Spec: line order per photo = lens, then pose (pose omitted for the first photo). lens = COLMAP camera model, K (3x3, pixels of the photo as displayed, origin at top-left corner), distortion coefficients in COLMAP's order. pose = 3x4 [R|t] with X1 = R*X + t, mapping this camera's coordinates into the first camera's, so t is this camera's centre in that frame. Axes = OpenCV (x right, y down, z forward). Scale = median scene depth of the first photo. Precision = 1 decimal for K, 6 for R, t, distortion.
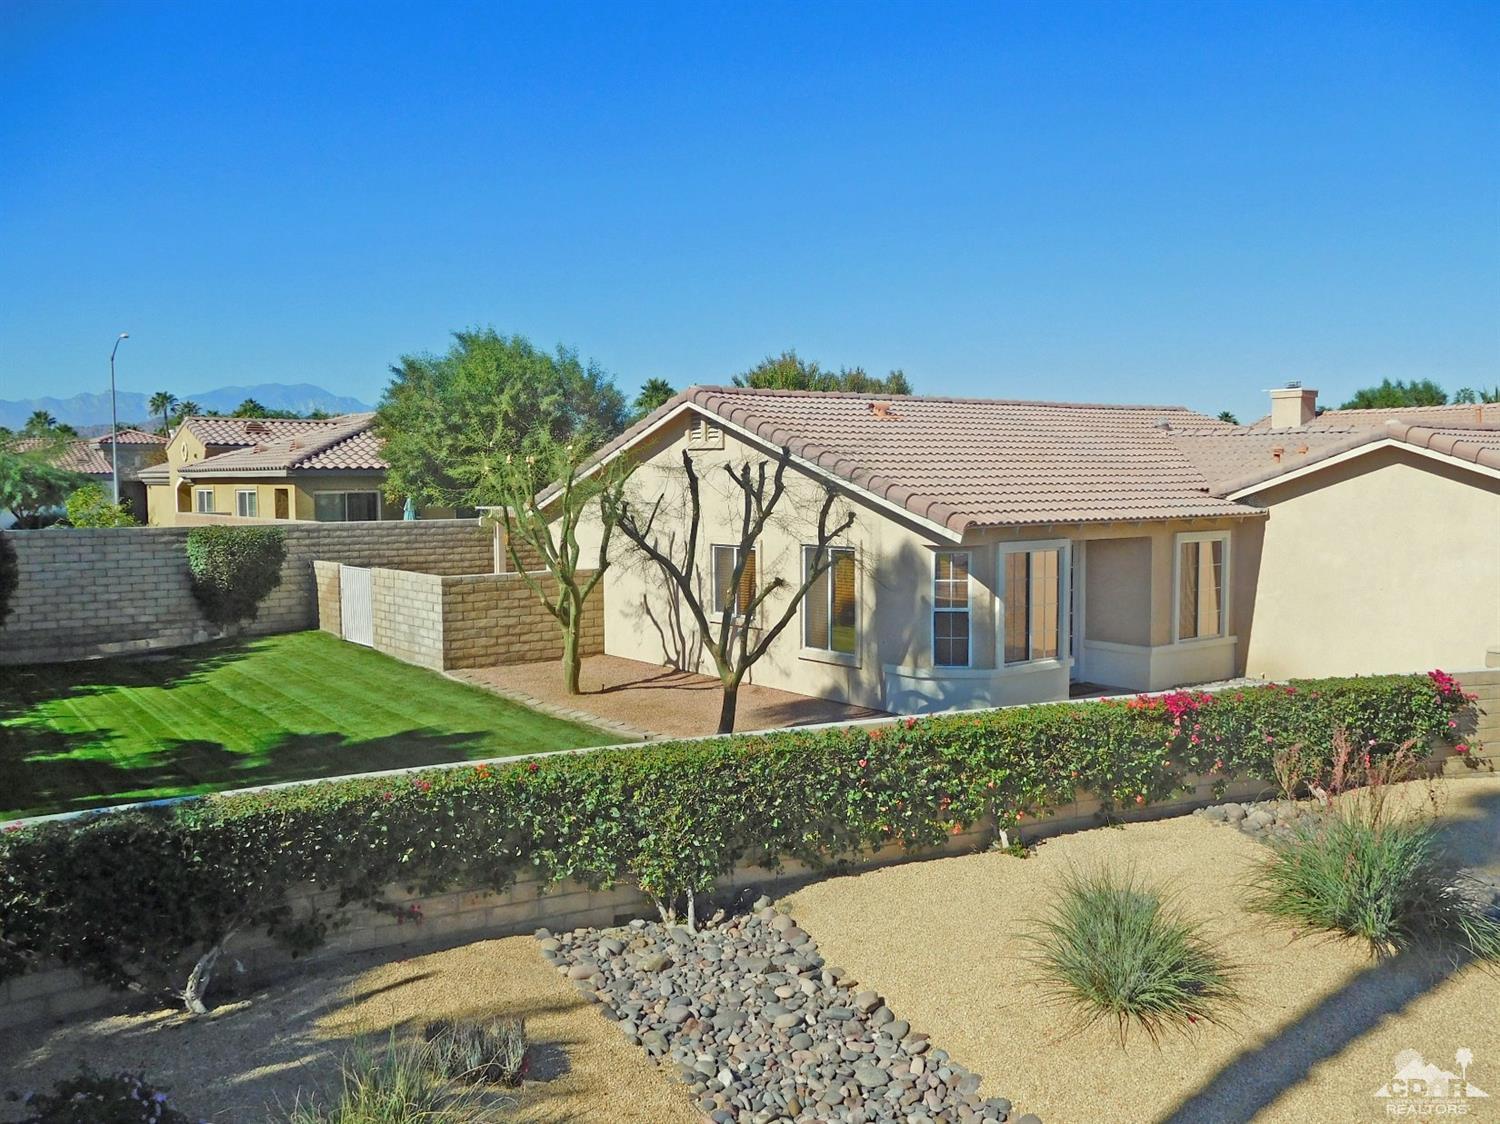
lens RADIAL K [[1212.9, 0, 750.4], [0, 1212.9, 558.1], [0, 0, 1]] dist [0.000806, -0.000313]
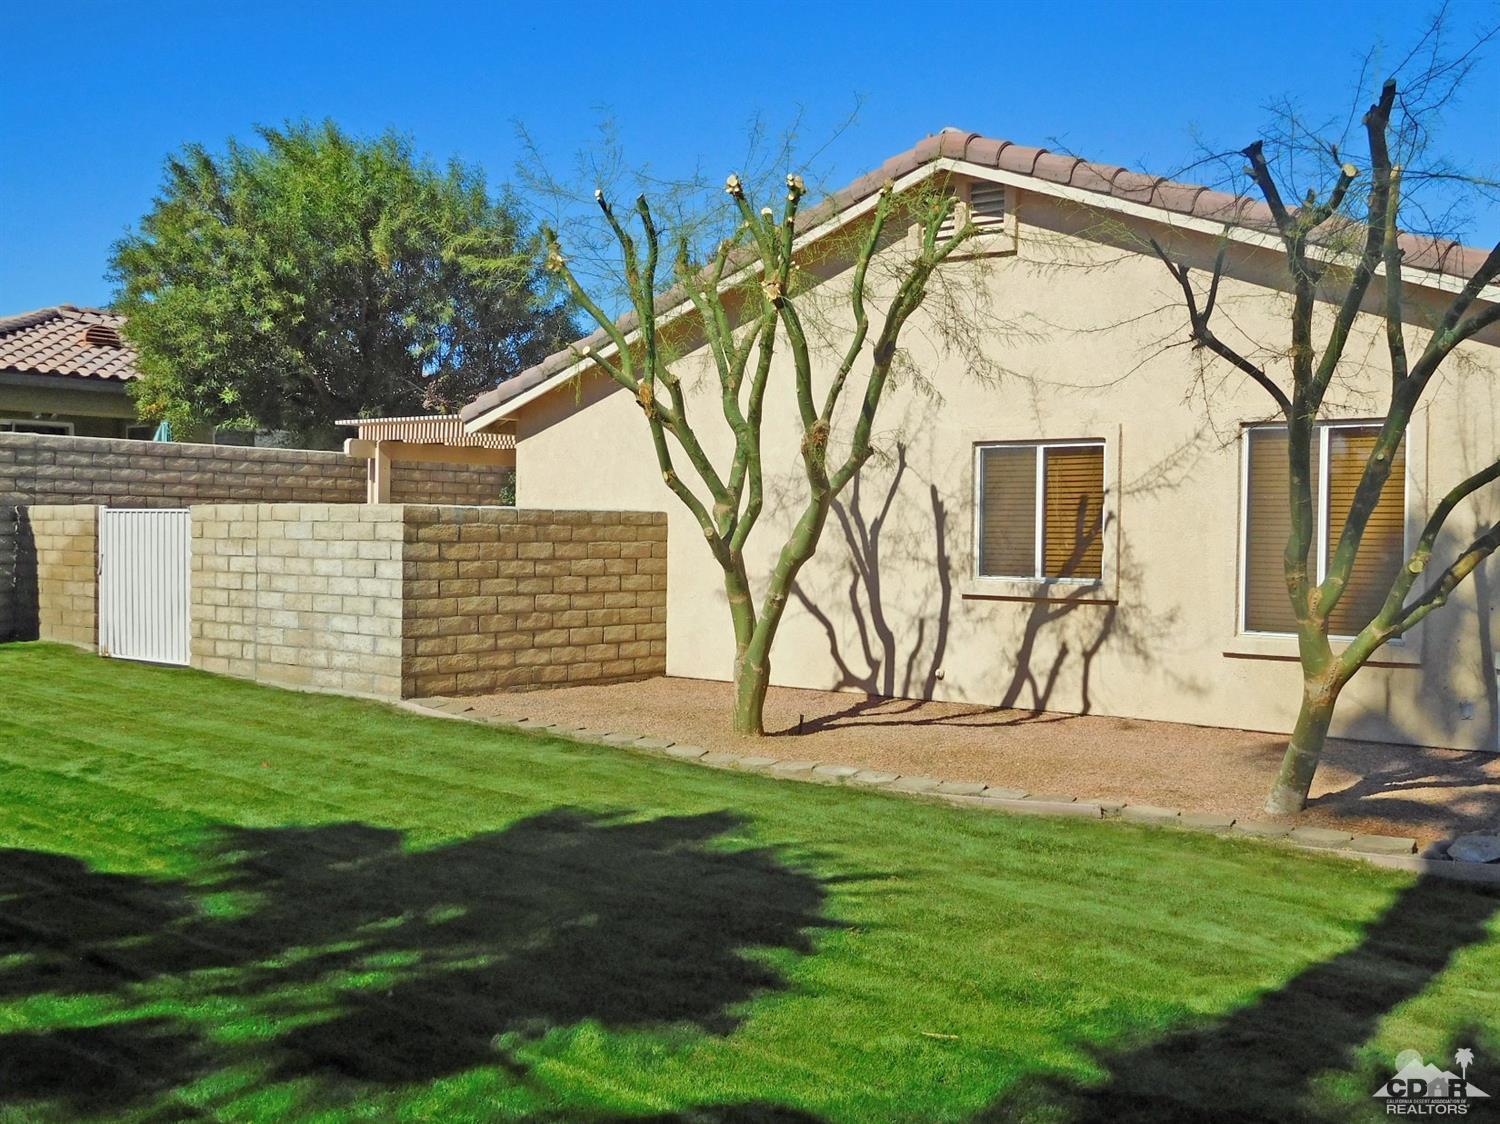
lens RADIAL K [[1549.5, 0, 750.0], [0, 1549.5, 568.5], [0, 0, 1]] dist [0.005817, 0.000000]
pose [[0.977519, 0.015792, 0.210253, -0.241051], [-0.008480, 0.999329, -0.035632, 0.059876], [-0.210675, 0.033048, 0.976997, 0.358237]]
